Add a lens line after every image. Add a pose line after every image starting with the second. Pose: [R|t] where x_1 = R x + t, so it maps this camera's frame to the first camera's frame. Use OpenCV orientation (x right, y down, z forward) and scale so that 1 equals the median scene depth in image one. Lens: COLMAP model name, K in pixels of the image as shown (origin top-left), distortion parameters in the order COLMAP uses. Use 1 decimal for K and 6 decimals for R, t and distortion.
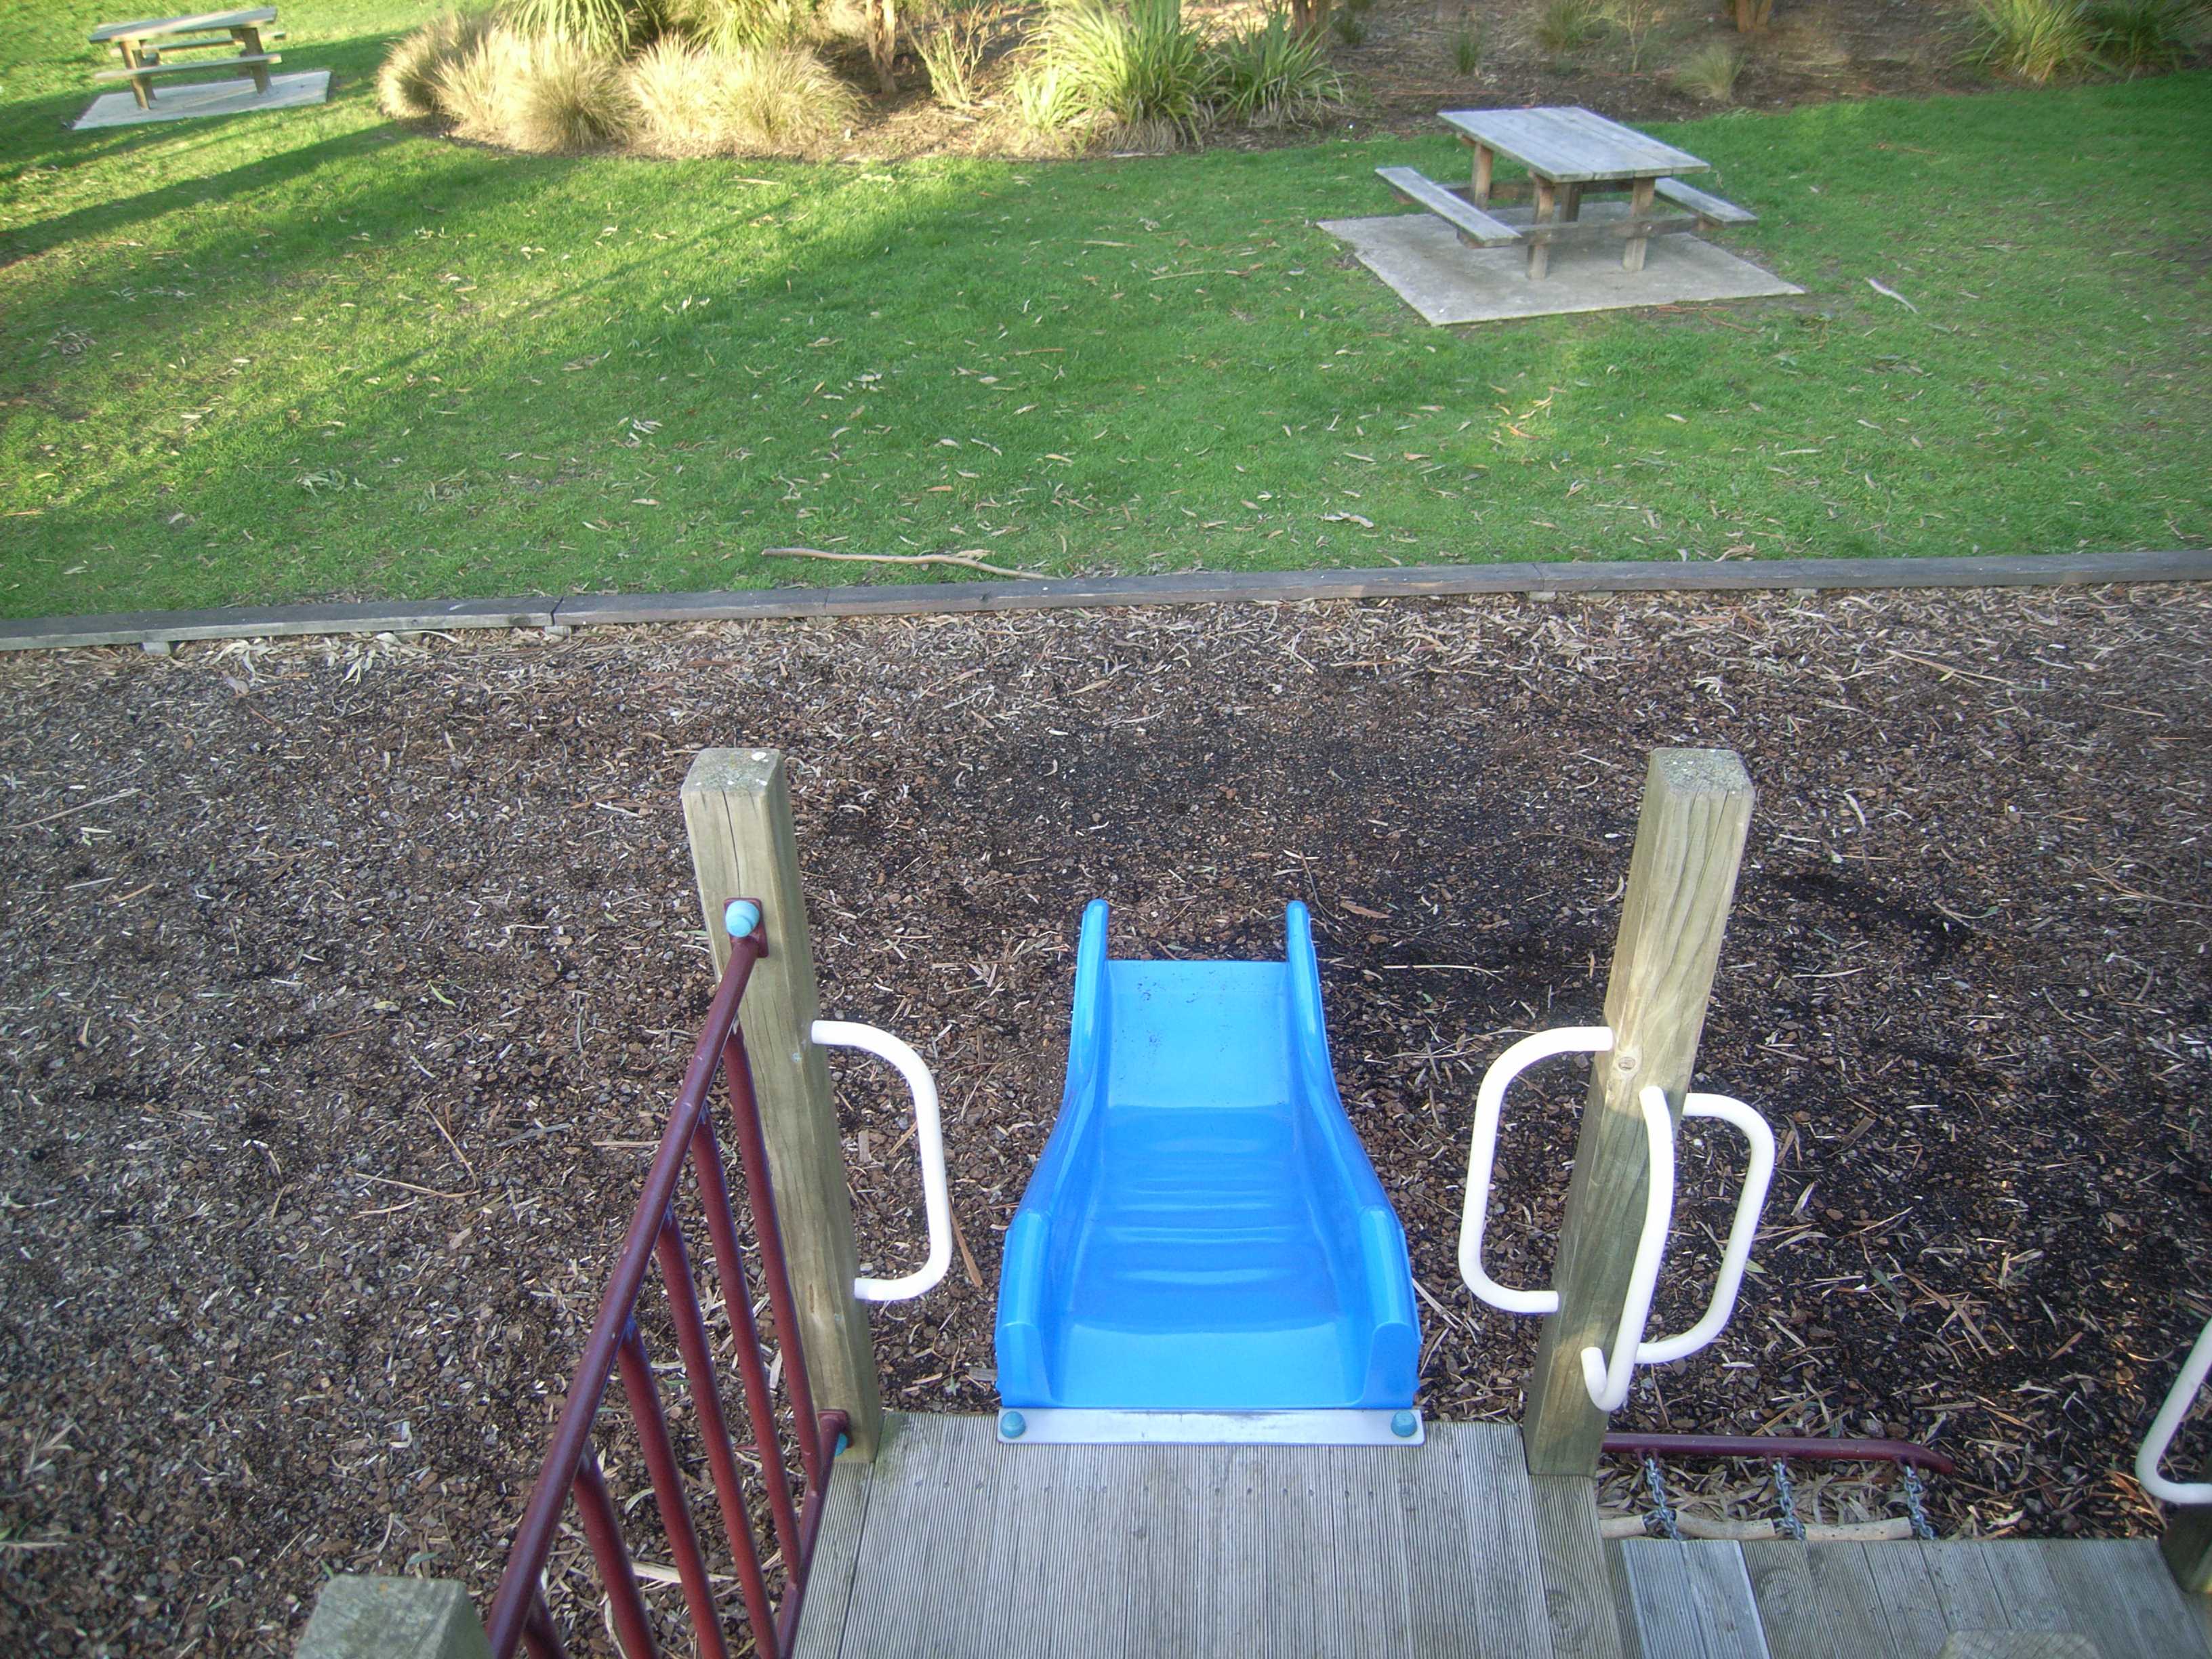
lens RADIAL K [[1810.3, 0, 1107.9], [0, 1810.3, 816.1], [0, 0, 1]] dist [-0.102663, 0.047139]
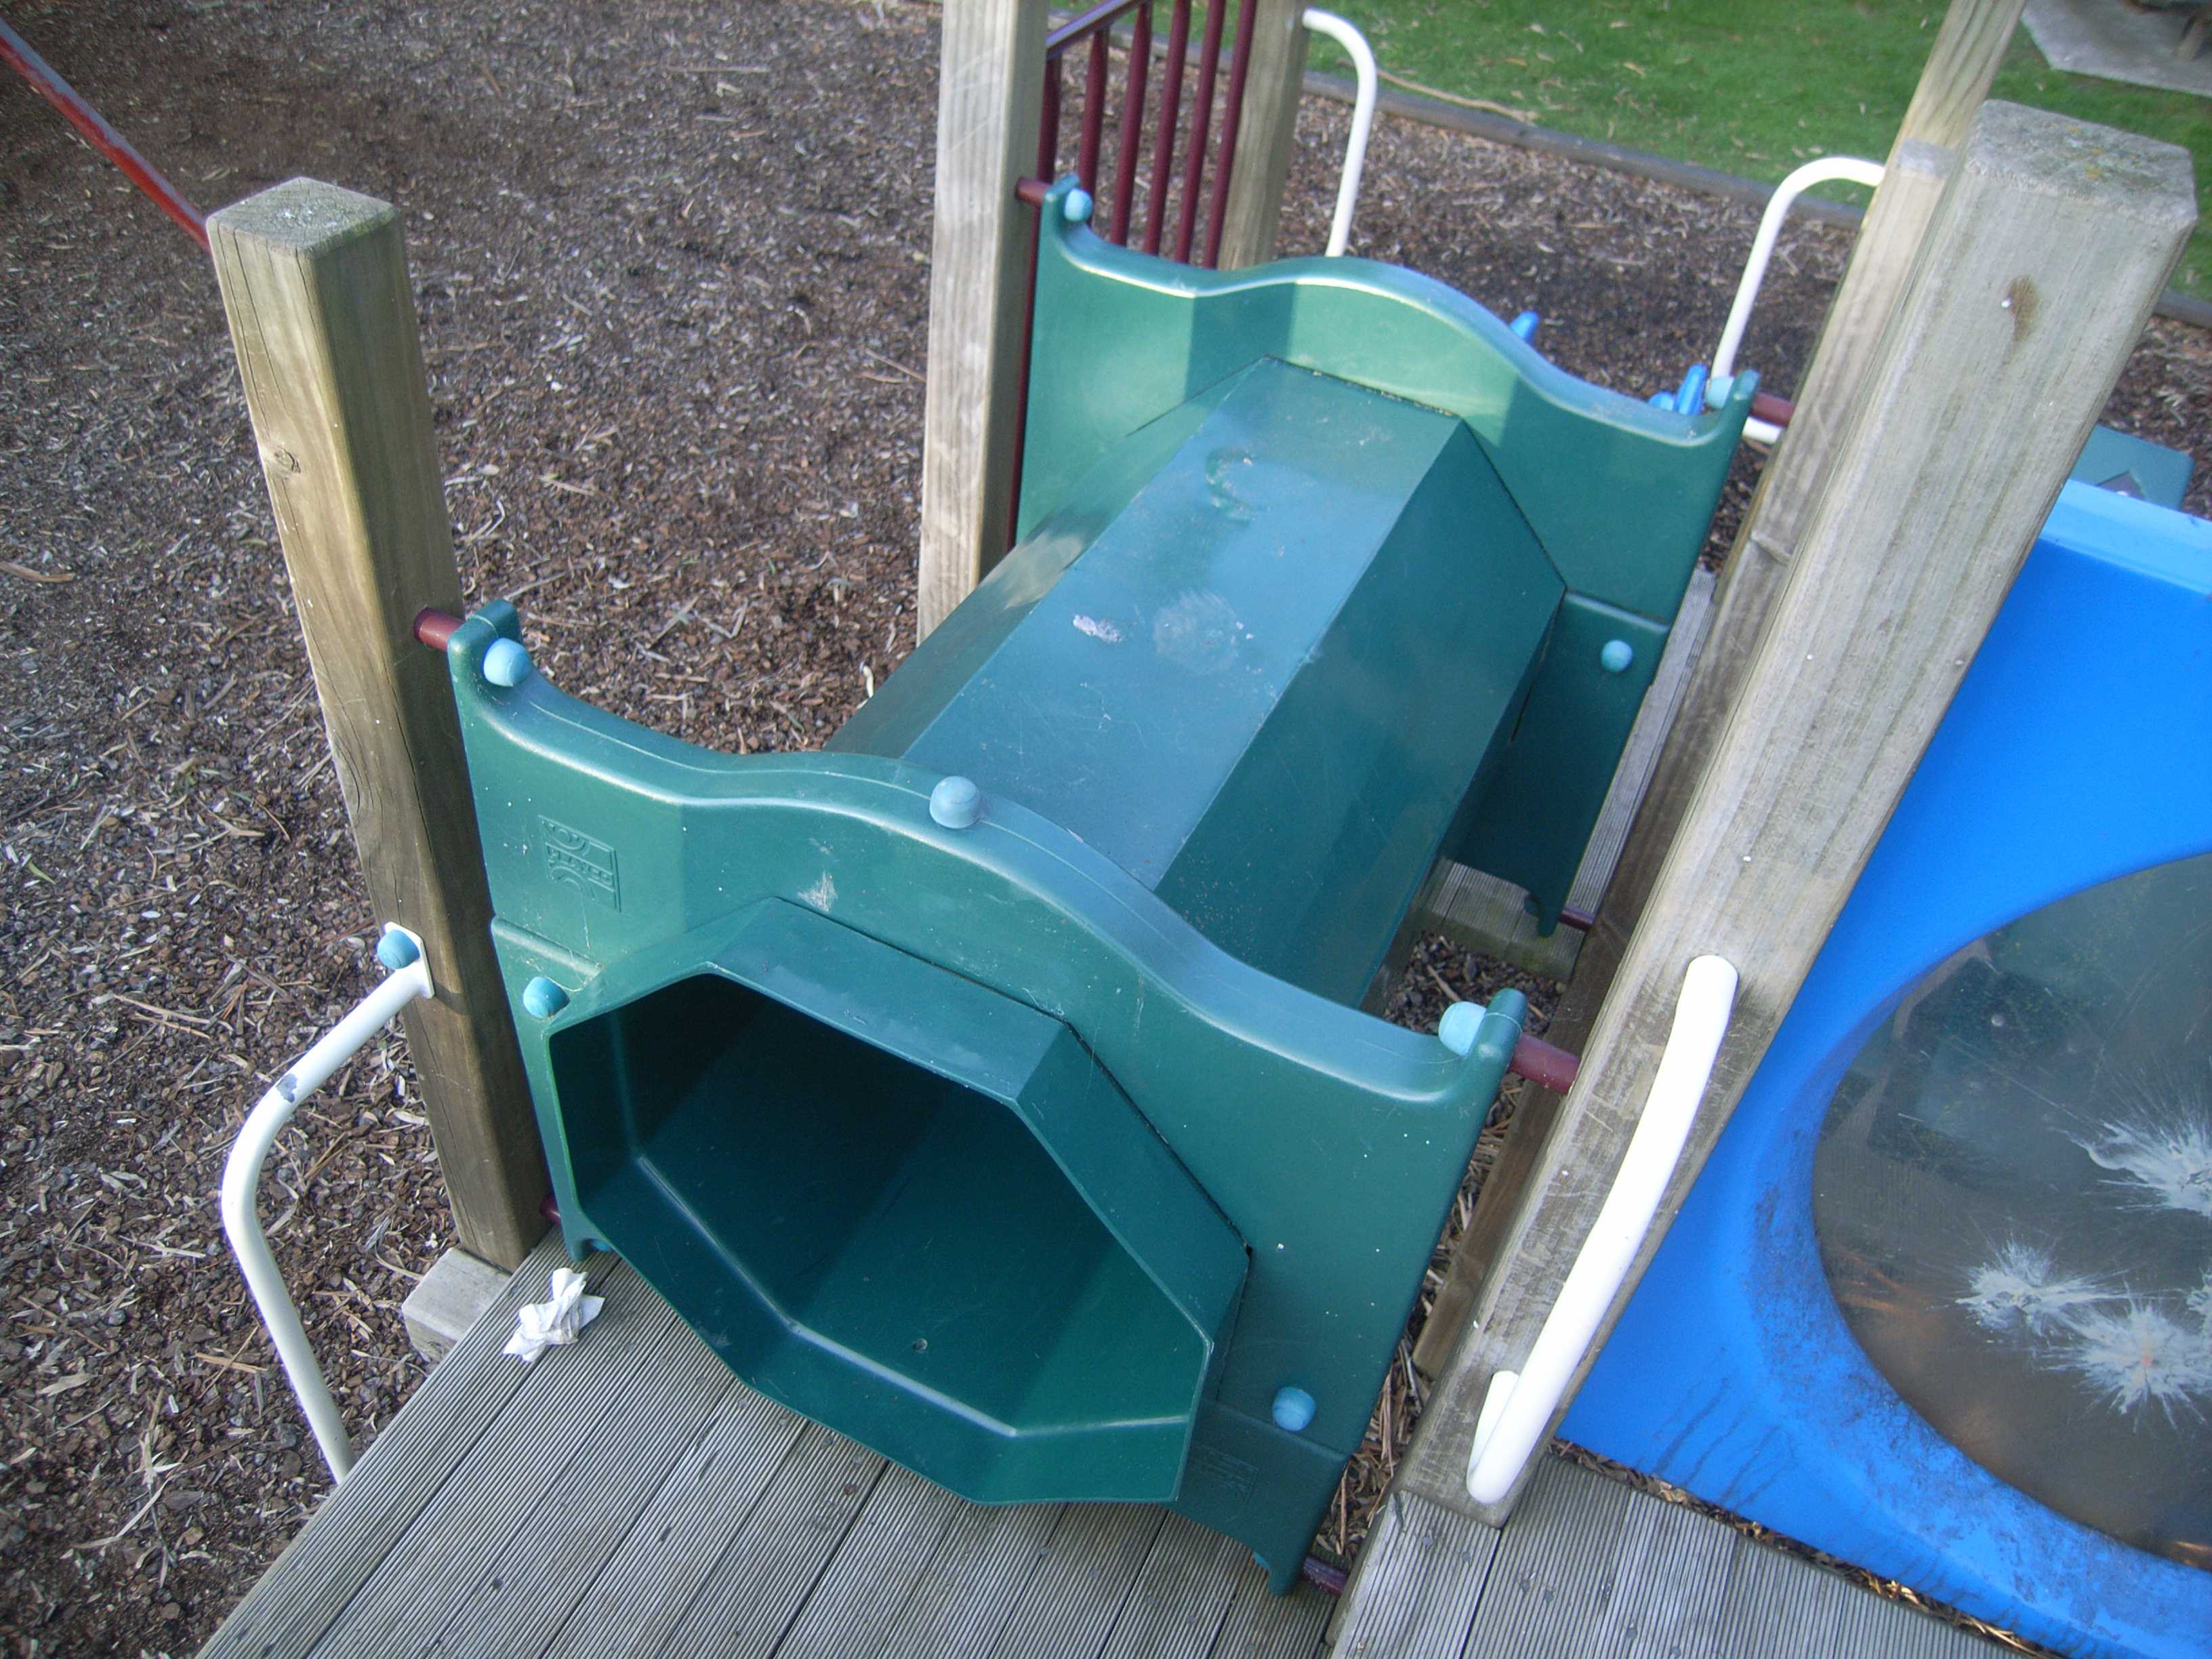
lens RADIAL K [[1810.3, 0, 1111.0], [0, 1810.3, 845.2], [0, 0, 1]] dist [-0.102663, 0.047139]
pose [[0.919298, 0.344276, -0.190699, 0.085118], [-0.312339, 0.933009, 0.178712, 0.255858], [0.239450, -0.104727, 0.965244, -0.191017]]
